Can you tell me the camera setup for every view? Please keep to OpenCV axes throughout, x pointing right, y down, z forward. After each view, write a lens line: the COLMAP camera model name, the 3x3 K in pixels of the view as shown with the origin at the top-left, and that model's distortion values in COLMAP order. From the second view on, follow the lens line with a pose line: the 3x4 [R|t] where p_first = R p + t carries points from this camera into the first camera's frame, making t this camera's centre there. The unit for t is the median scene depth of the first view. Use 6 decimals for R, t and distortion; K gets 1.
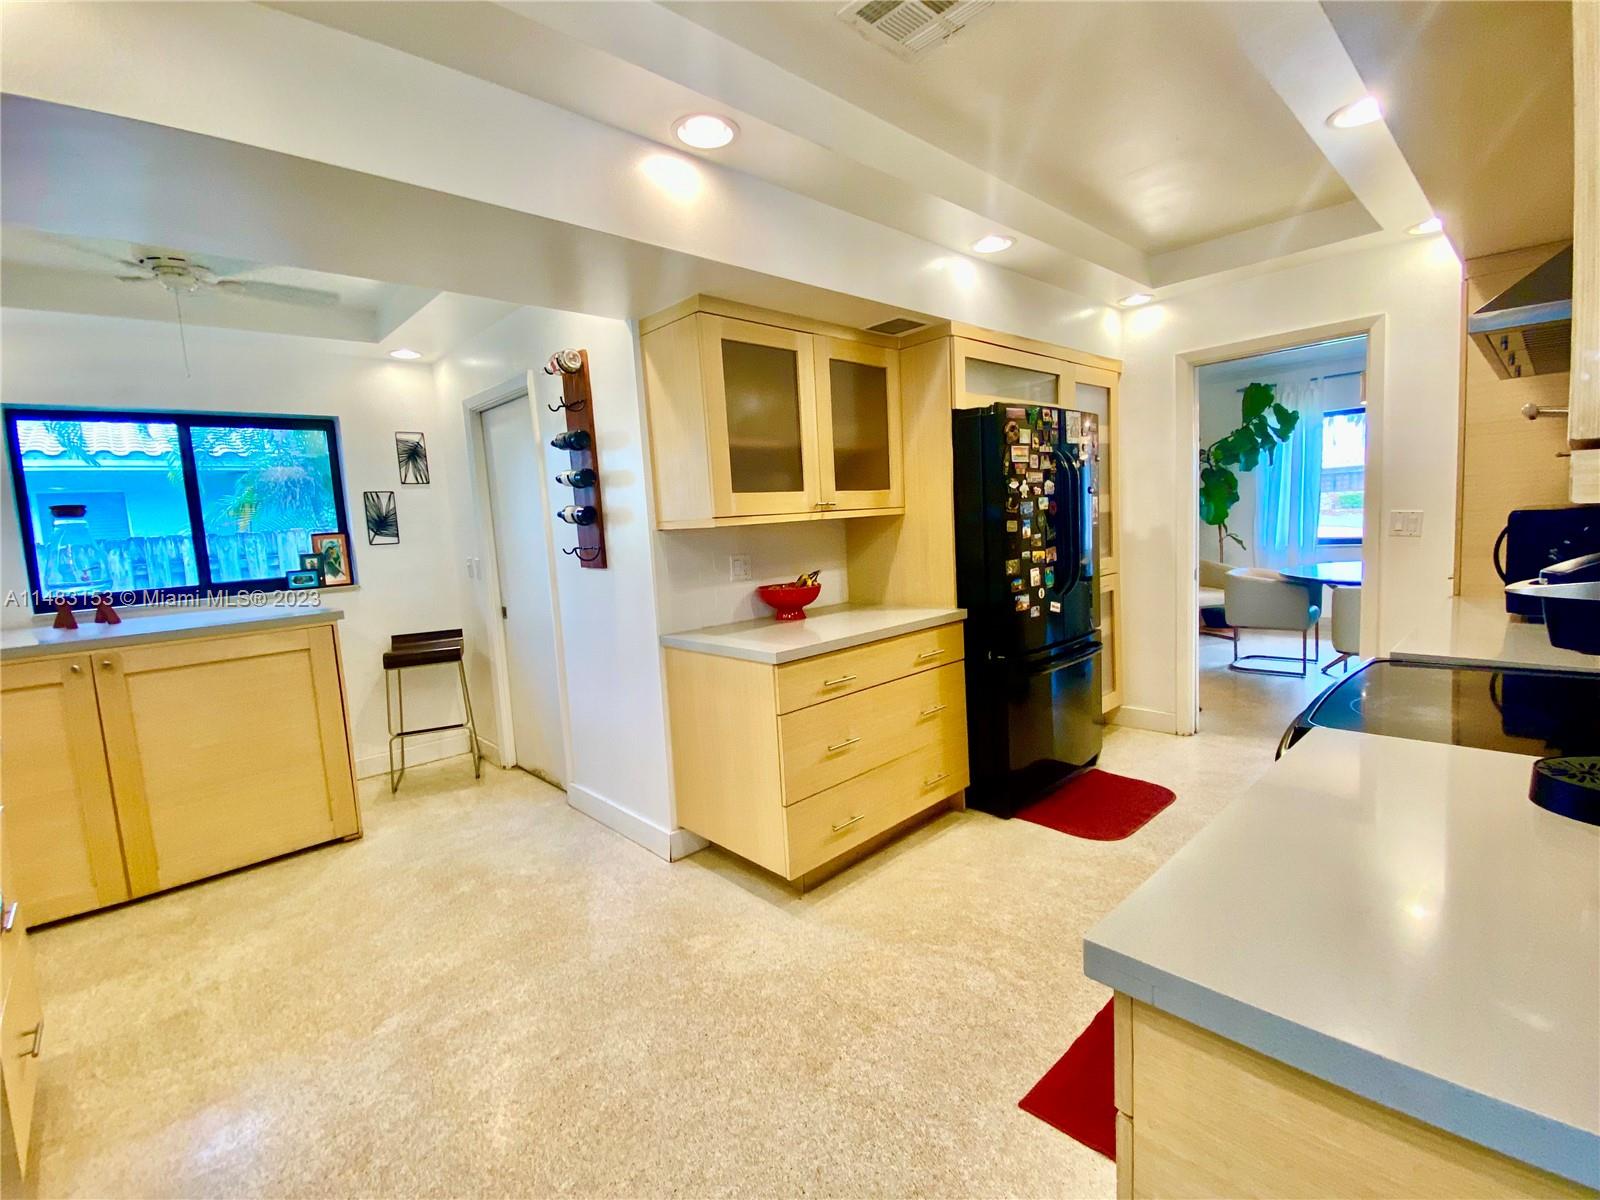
lens RADIAL K [[718.2, 0, 796.0], [0, 718.2, 600.3], [0, 0, 1]] dist [0.010720, -0.015047]
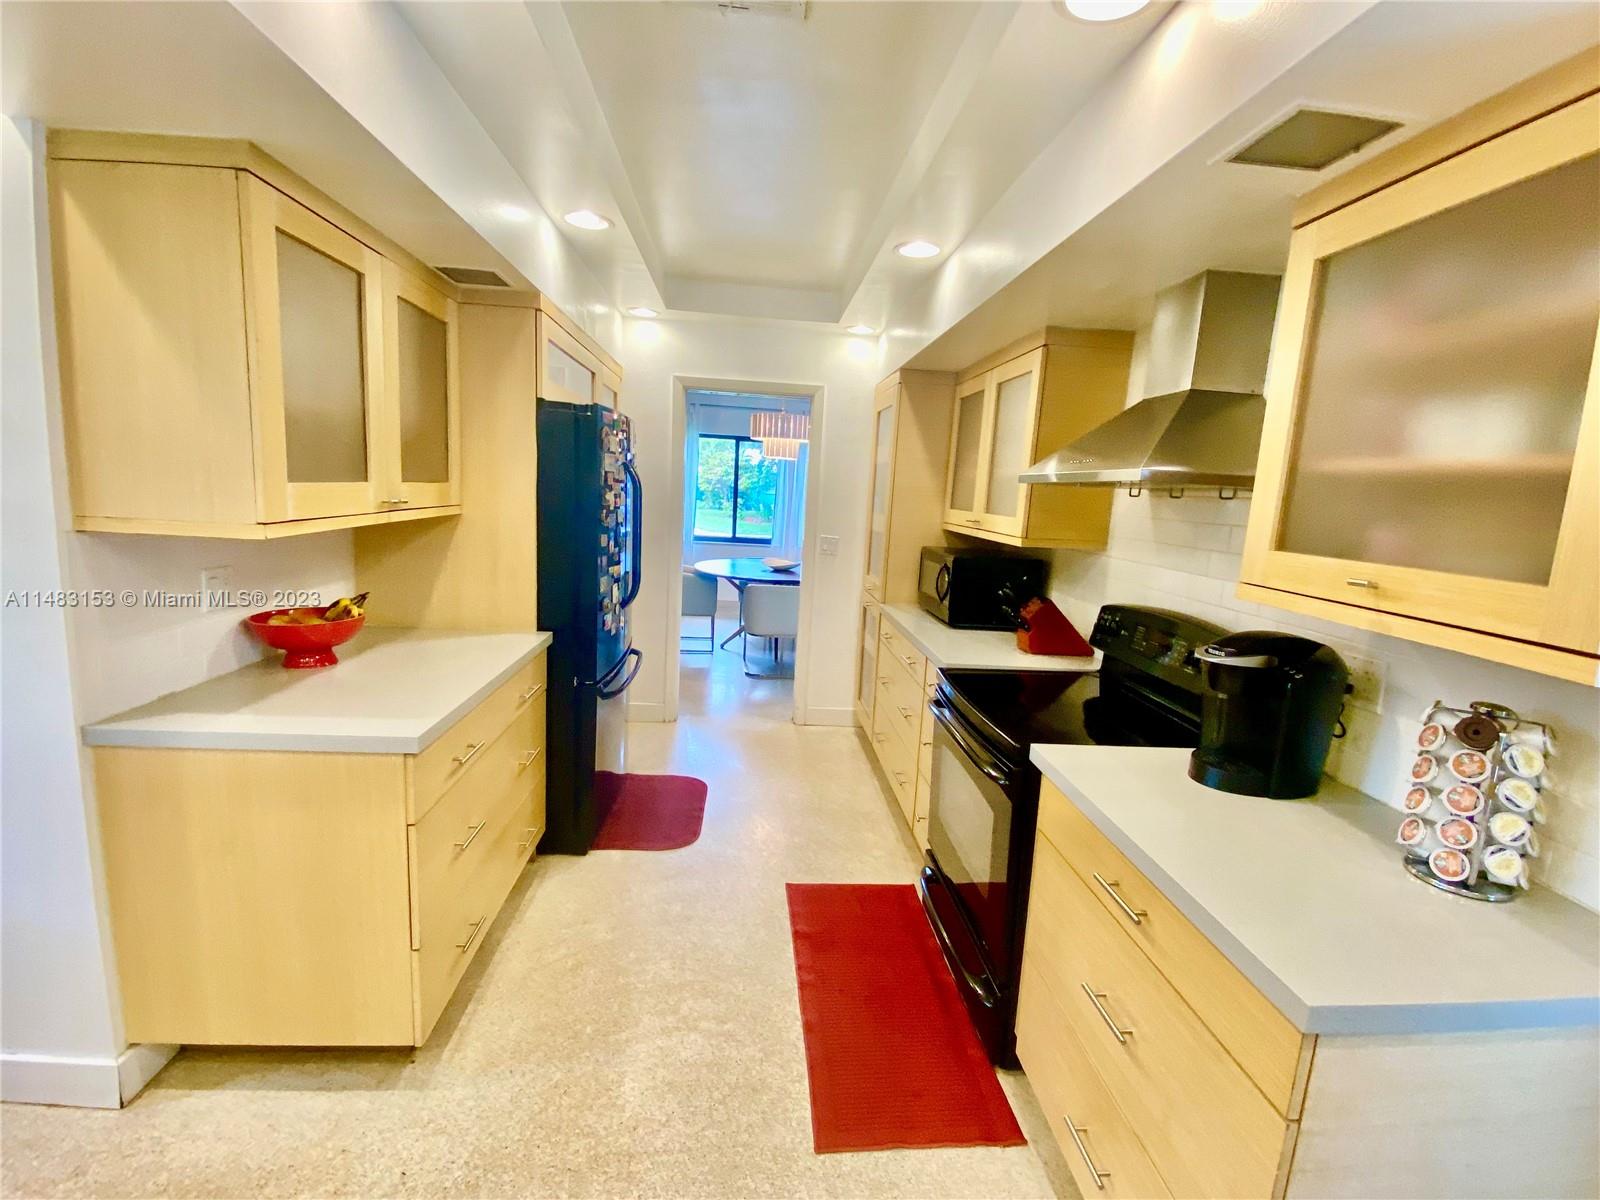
lens RADIAL K [[718.2, 0, 805.5], [0, 718.2, 598.2], [0, 0, 1]] dist [0.010720, -0.015047]
pose [[0.616751, -0.030811, 0.786555, -0.270234], [0.001685, 0.999283, 0.037823, -0.064342], [-0.787157, -0.022002, 0.616361, 0.235924]]
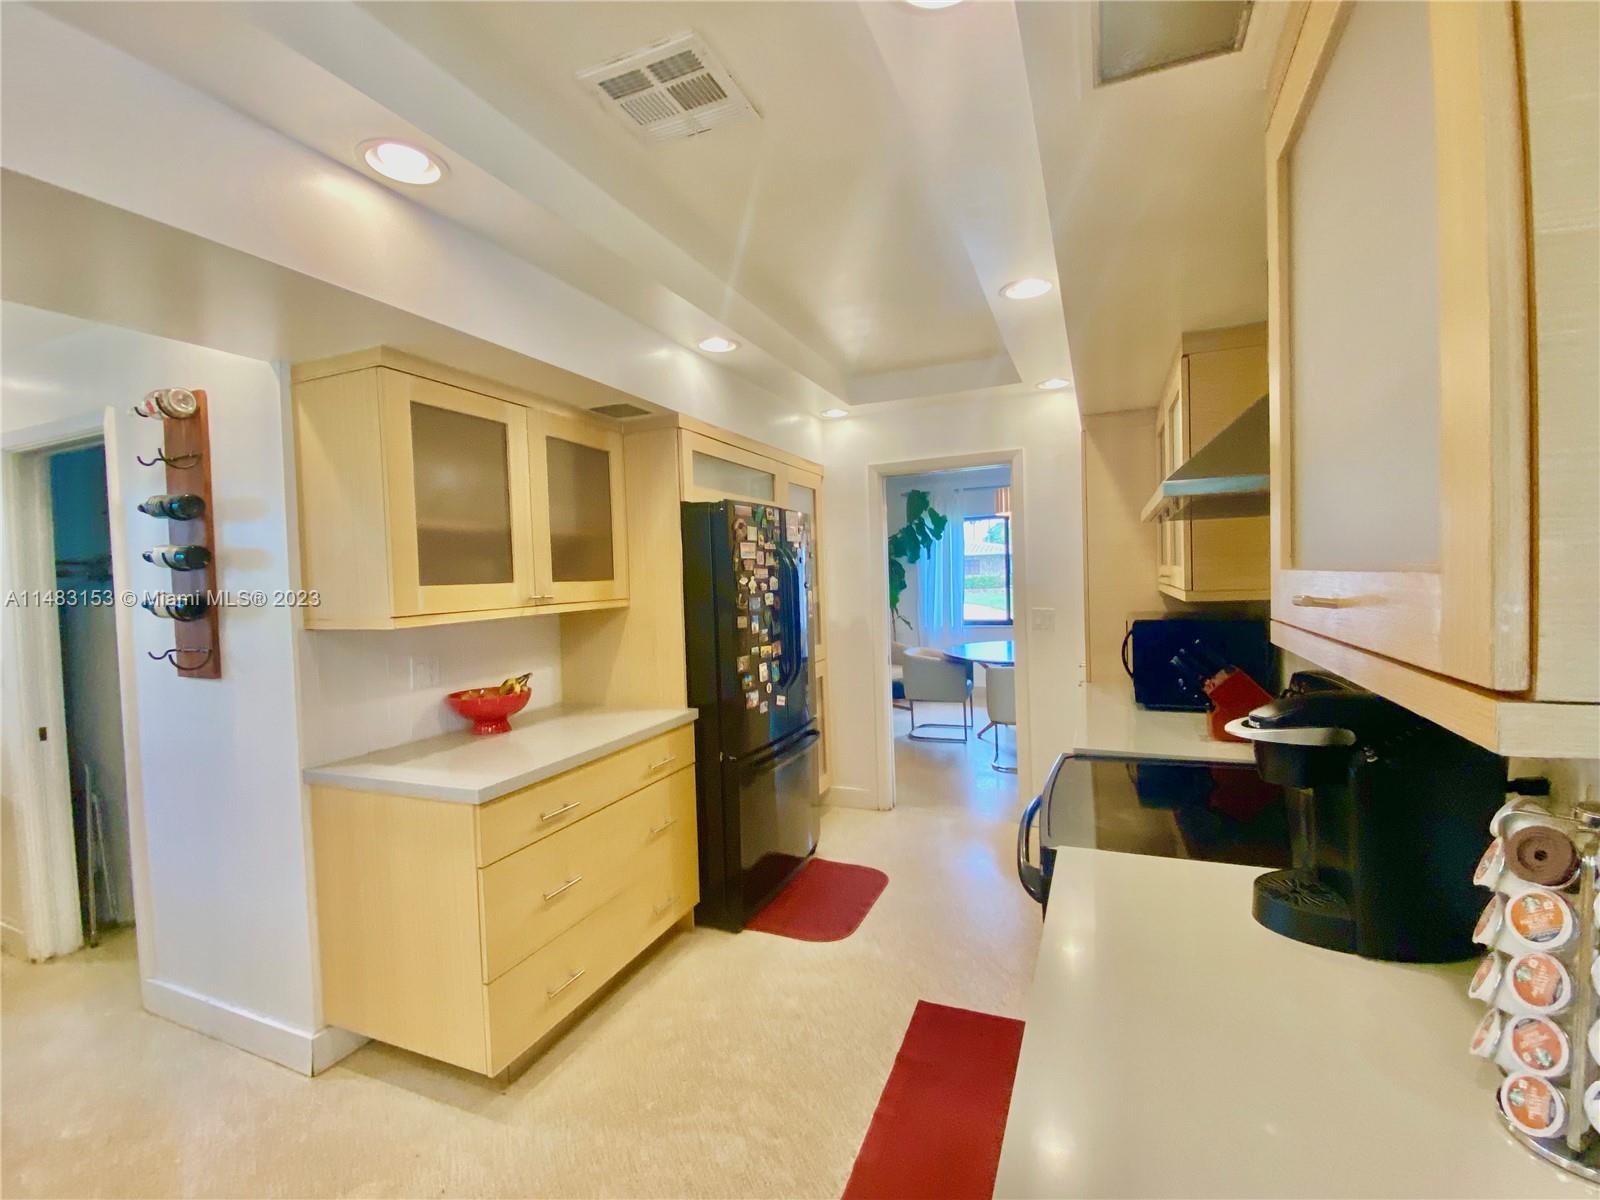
lens RADIAL K [[718.2, 0, 807.3], [0, 718.2, 592.8], [0, 0, 1]] dist [0.010720, -0.015047]
pose [[0.908966, 0.018201, 0.416472, -0.025708], [0.028726, 0.993937, -0.106132, -0.037402], [-0.415879, 0.108434, 0.902932, 0.074537]]
